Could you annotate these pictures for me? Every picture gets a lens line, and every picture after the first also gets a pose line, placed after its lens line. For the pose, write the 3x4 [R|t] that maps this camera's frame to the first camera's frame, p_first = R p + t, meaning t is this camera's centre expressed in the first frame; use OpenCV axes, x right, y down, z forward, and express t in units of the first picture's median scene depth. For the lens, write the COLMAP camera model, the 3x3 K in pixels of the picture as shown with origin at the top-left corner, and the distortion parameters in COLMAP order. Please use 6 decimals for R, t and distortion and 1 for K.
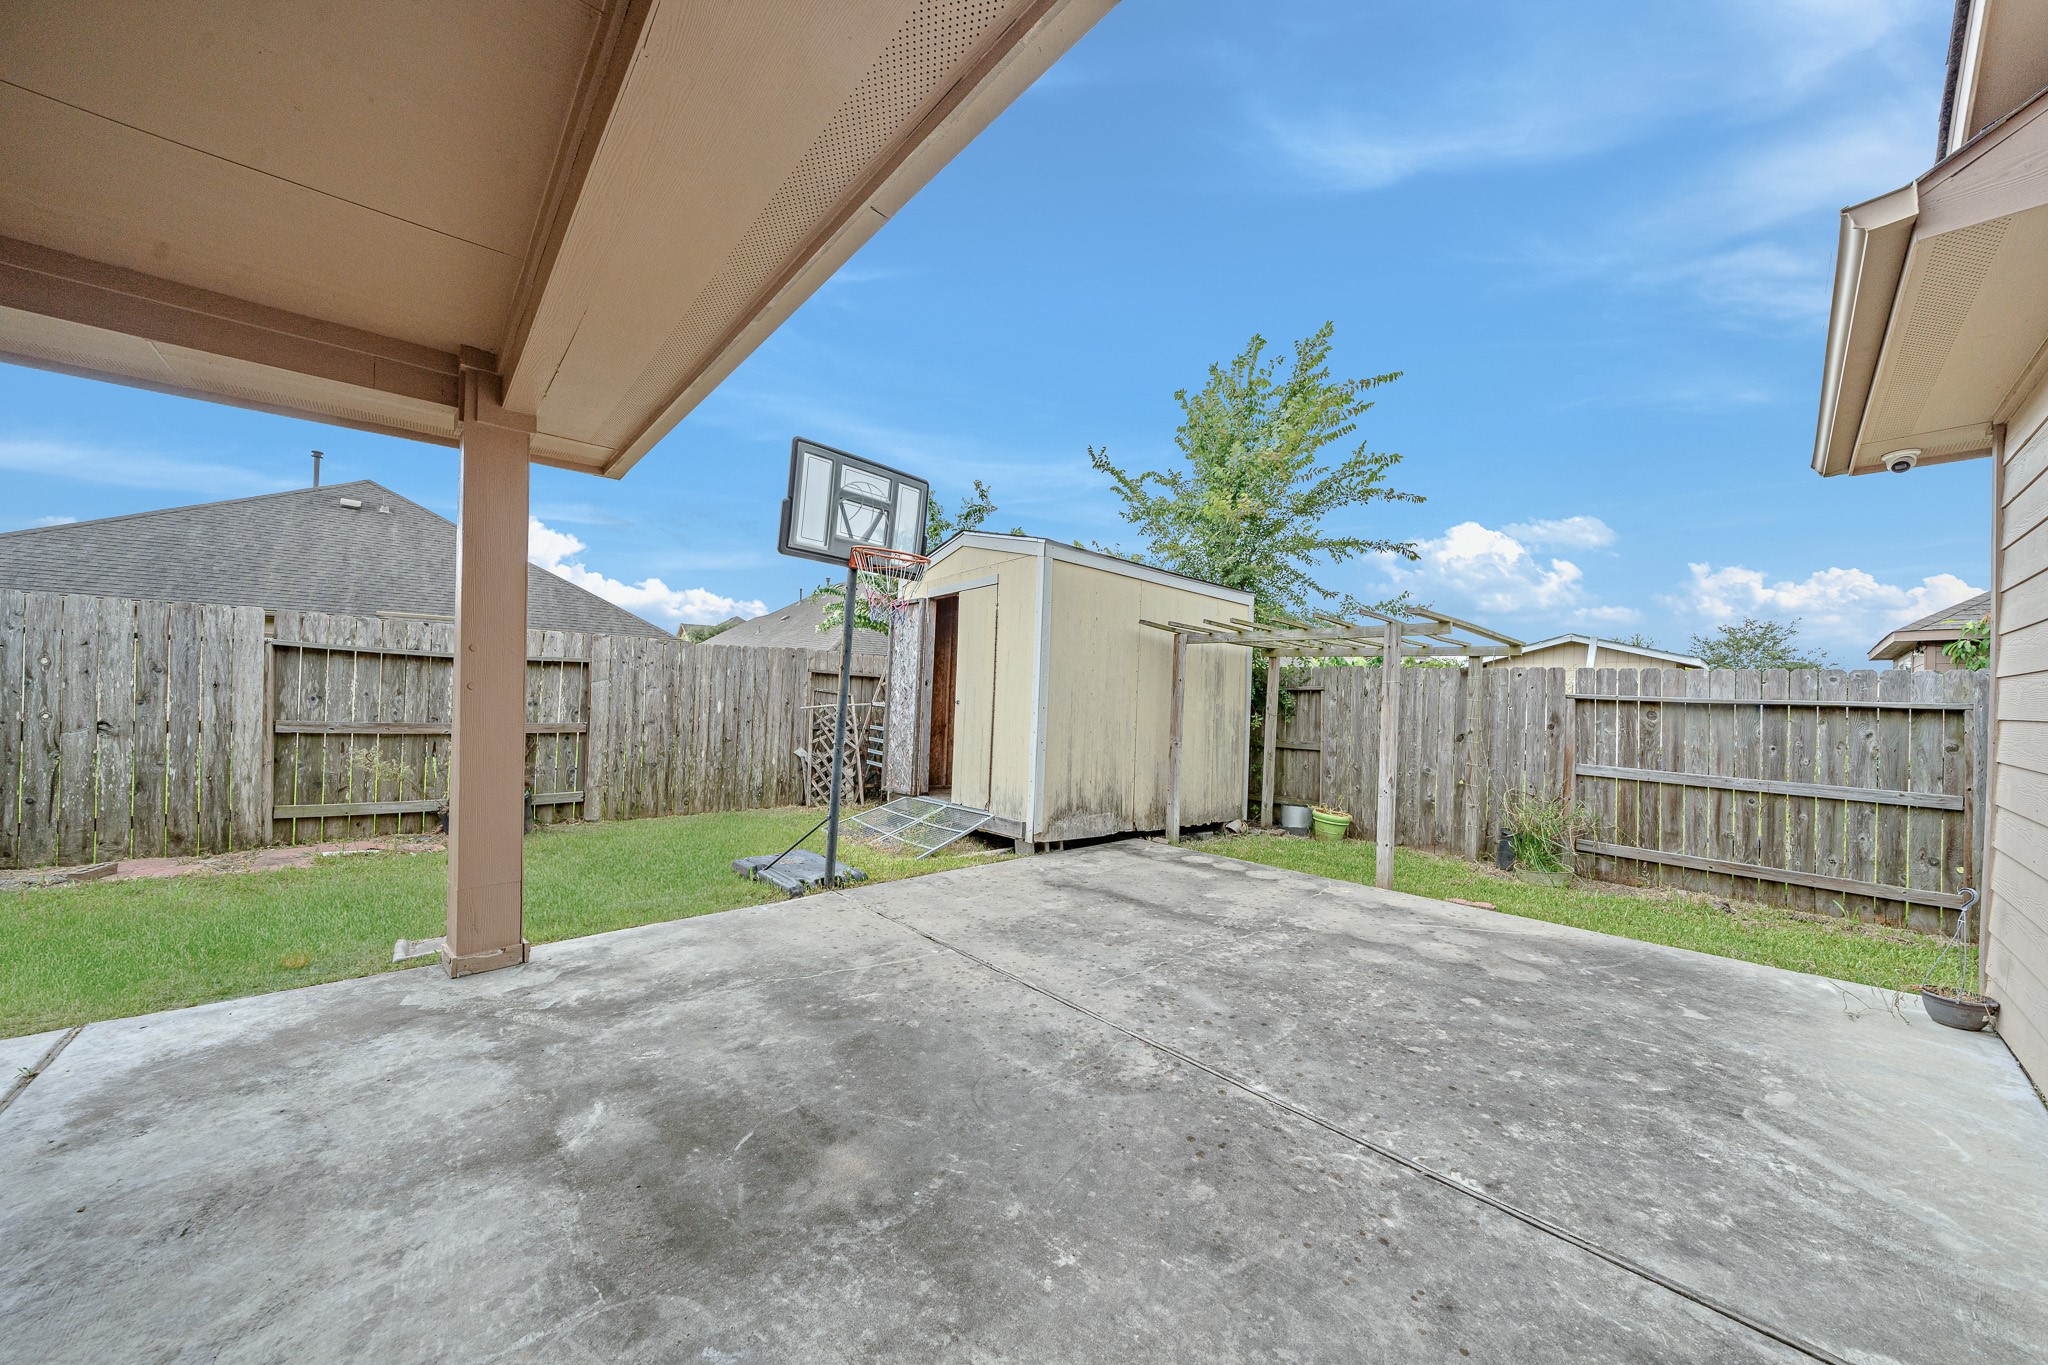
lens RADIAL K [[694.5, 0, 1033.0], [0, 694.5, 691.4], [0, 0, 1]] dist [-0.005215, -0.000129]
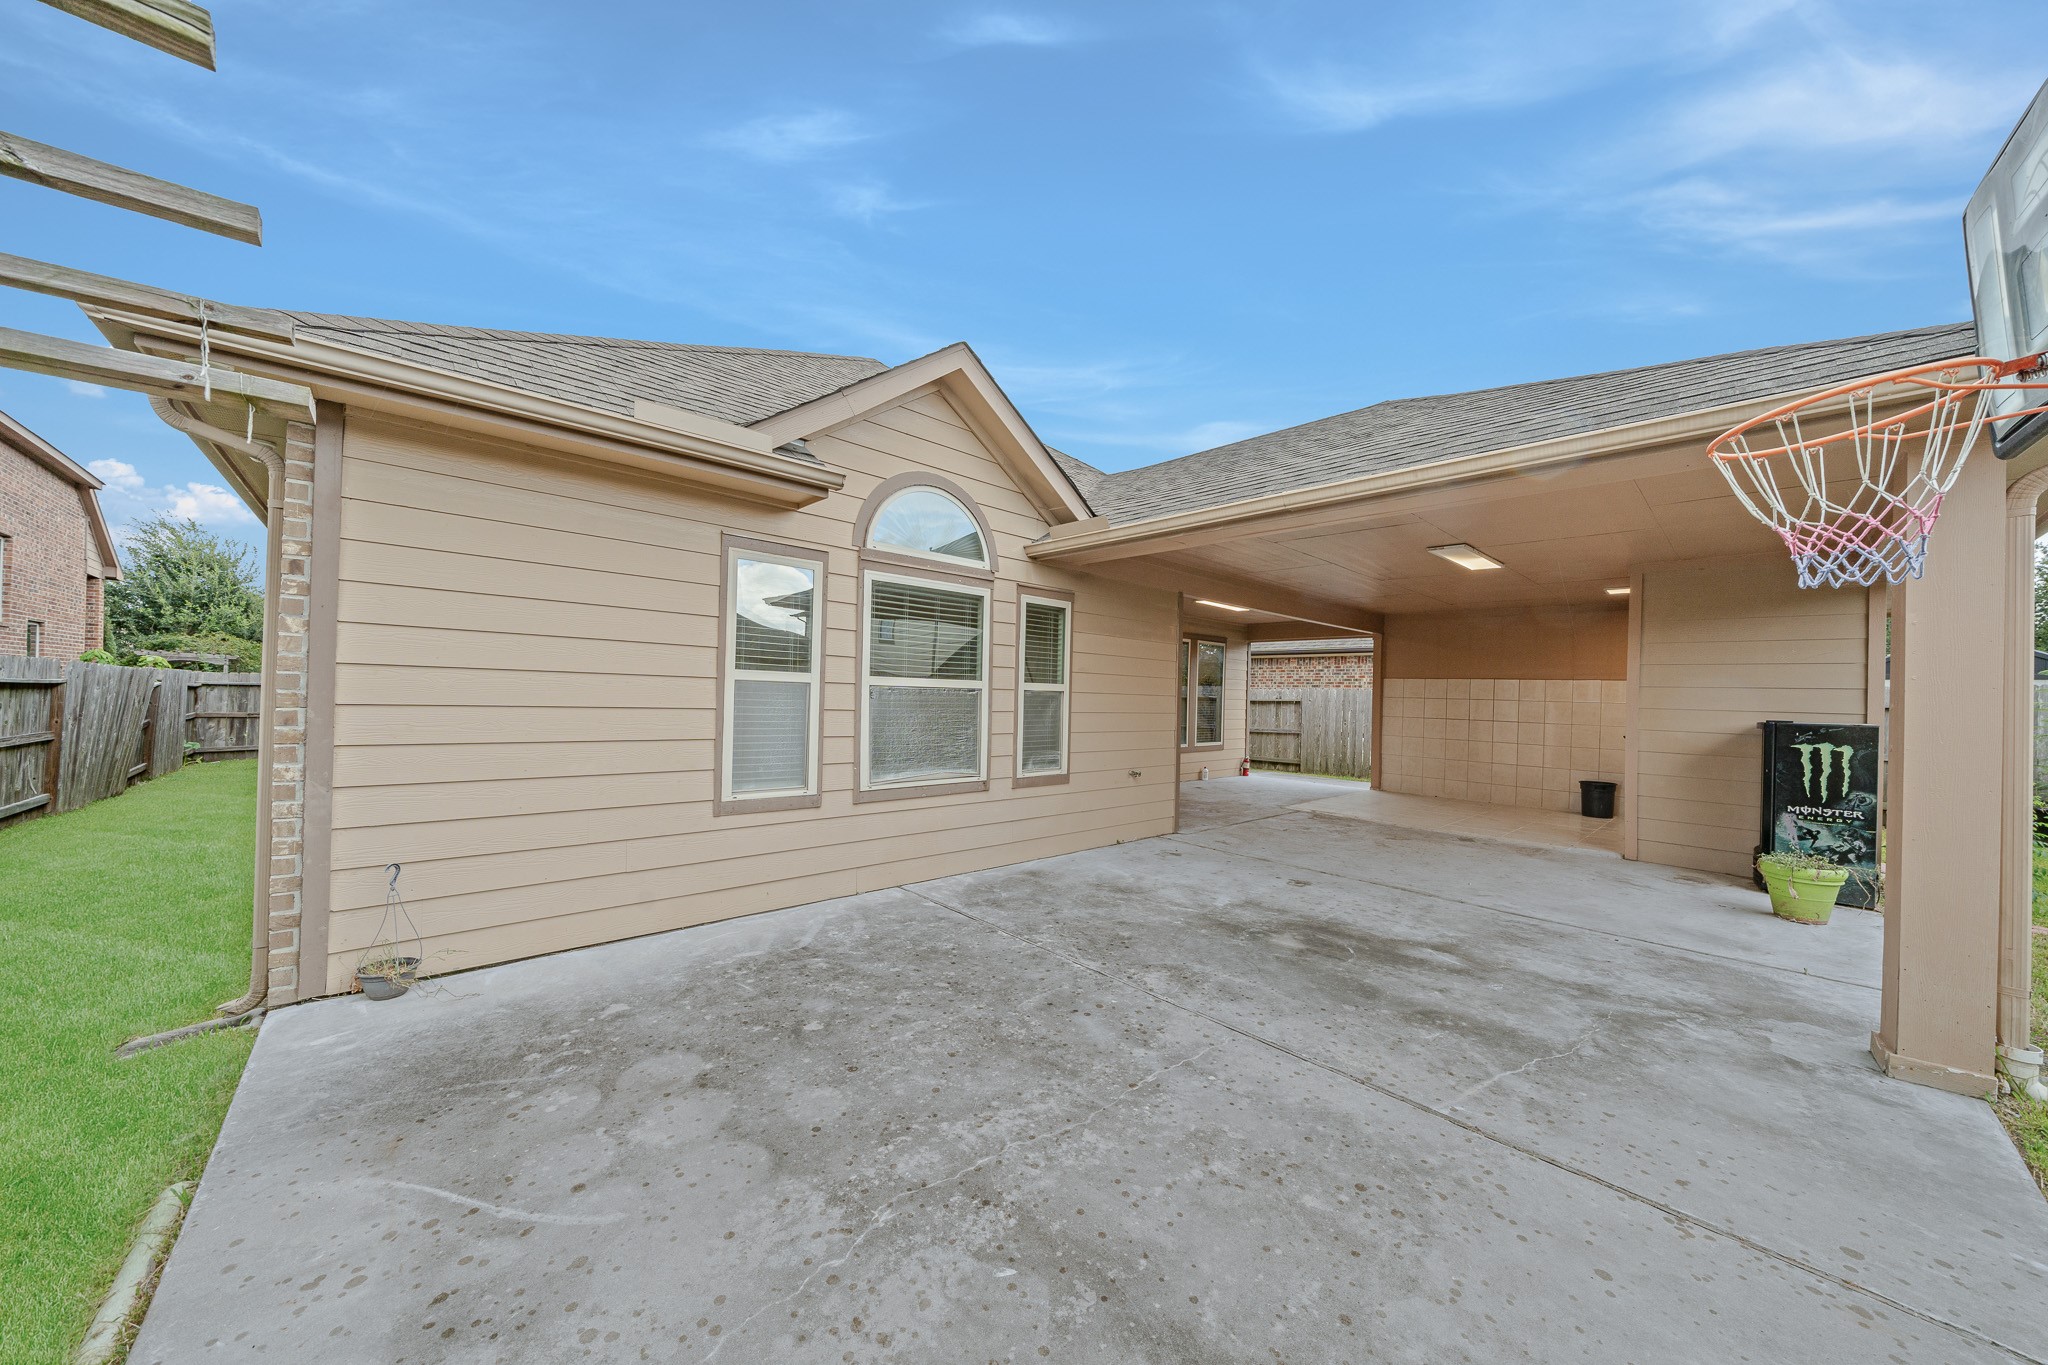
lens RADIAL K [[694.5, 0, 1036.5], [0, 694.5, 691.8], [0, 0, 1]] dist [-0.005215, -0.000129]
pose [[-0.998619, -0.049596, -0.017302, 0.313004], [-0.049332, 0.998664, -0.015393, -0.011009], [0.018043, -0.014519, -0.999732, 1.676760]]
